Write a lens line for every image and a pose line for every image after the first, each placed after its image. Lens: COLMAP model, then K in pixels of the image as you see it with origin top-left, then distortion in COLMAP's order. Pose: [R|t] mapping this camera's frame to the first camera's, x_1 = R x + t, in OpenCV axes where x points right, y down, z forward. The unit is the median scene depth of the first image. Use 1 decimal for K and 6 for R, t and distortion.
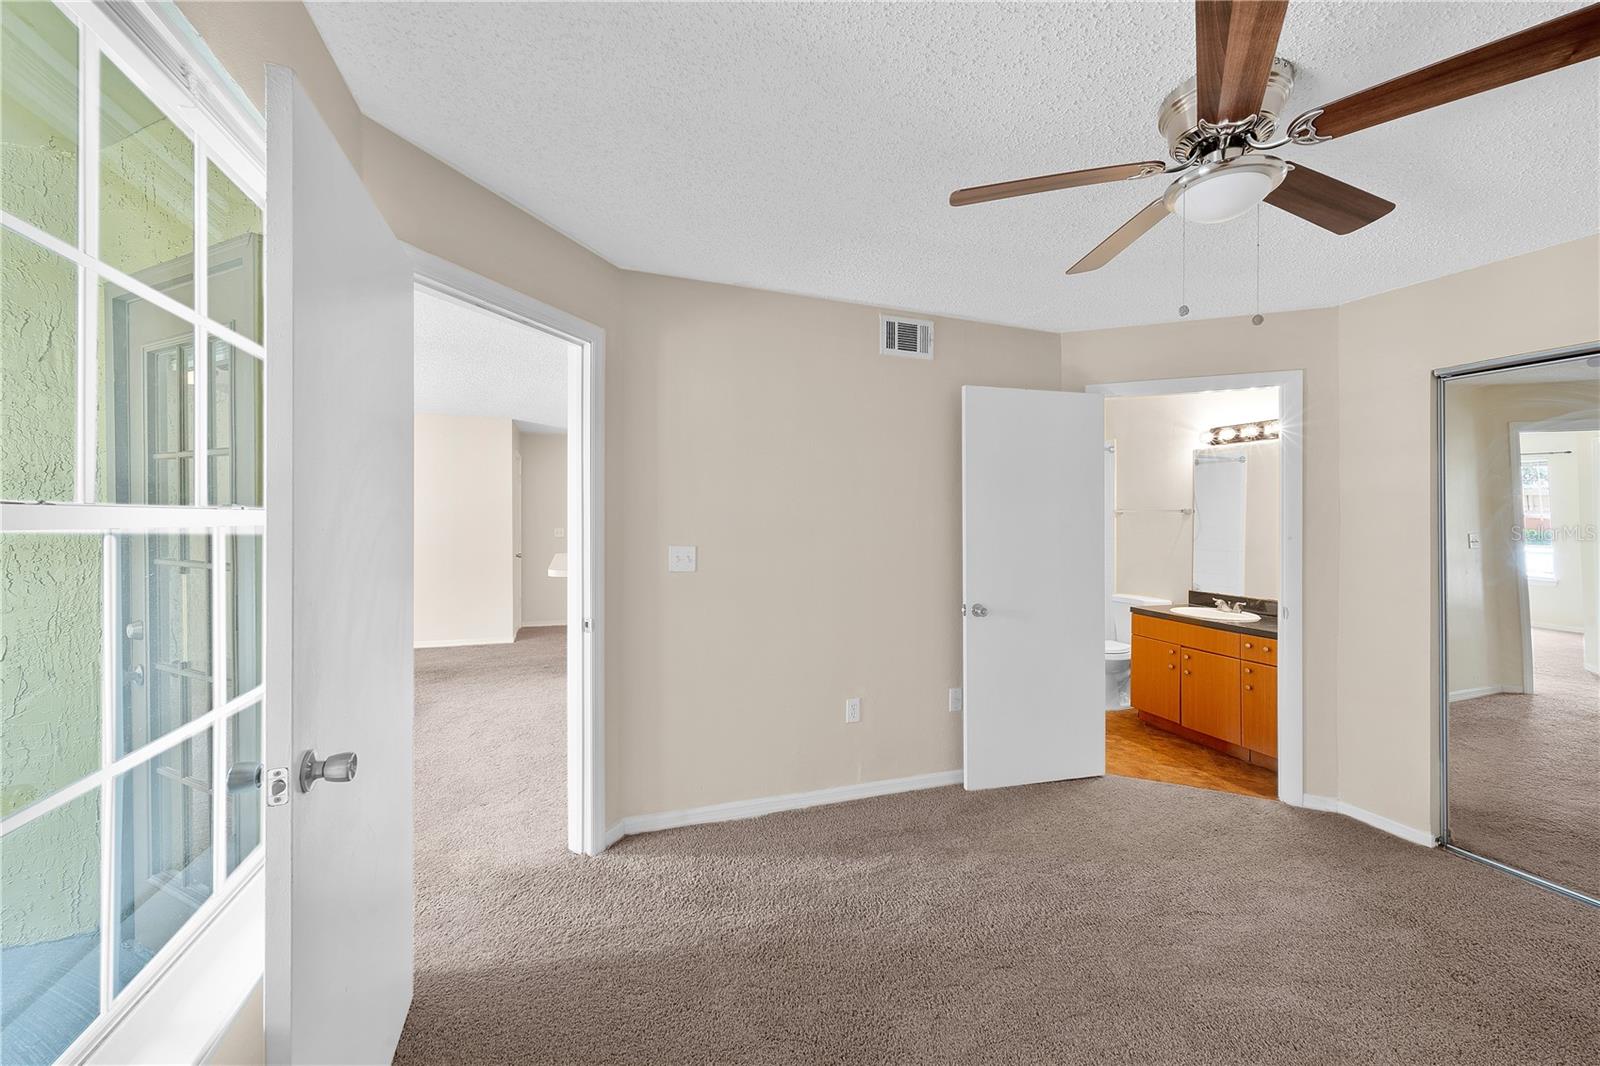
lens RADIAL K [[611.4, 0, 801.9], [0, 611.4, 526.5], [0, 0, 1]] dist [-0.000230, 0.000001]
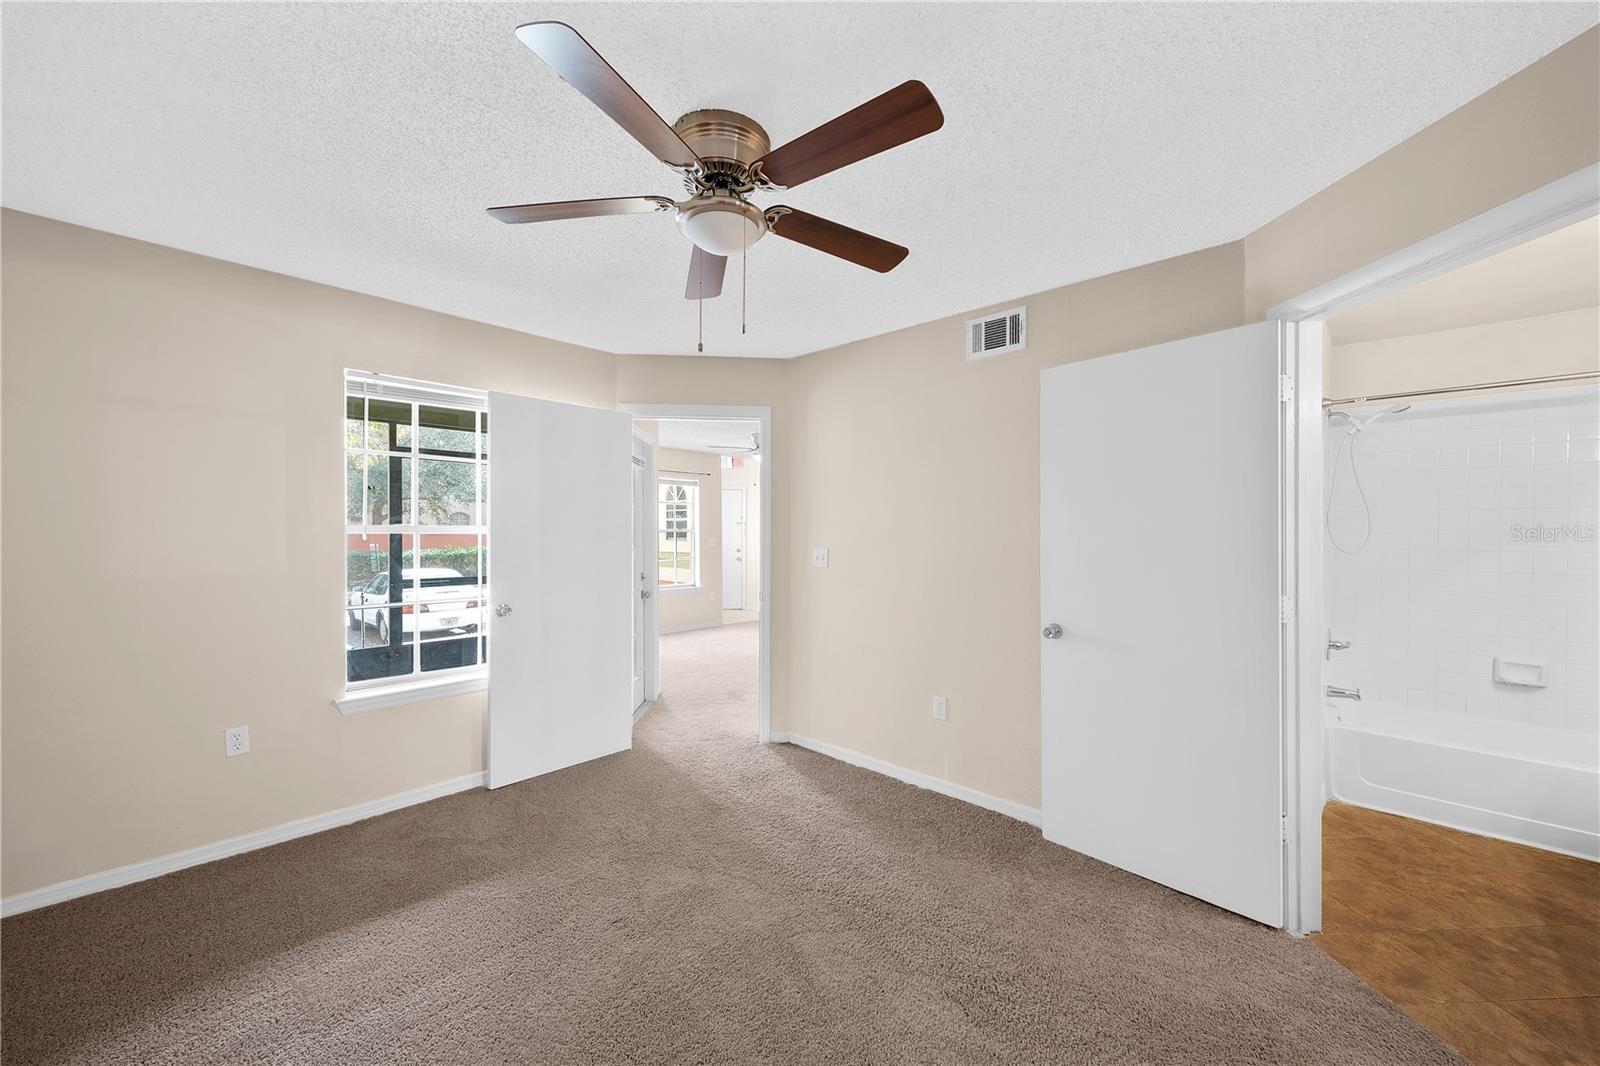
lens RADIAL K [[592.6, 0, 801.5], [0, 592.6, 541.4], [0, 0, 1]] dist [0.000398, -0.000042]
pose [[0.465499, 0.004896, -0.885035, 0.884729], [-0.000524, 0.999986, 0.005256, 0.008667], [0.885048, -0.001983, 0.465496, 0.317664]]
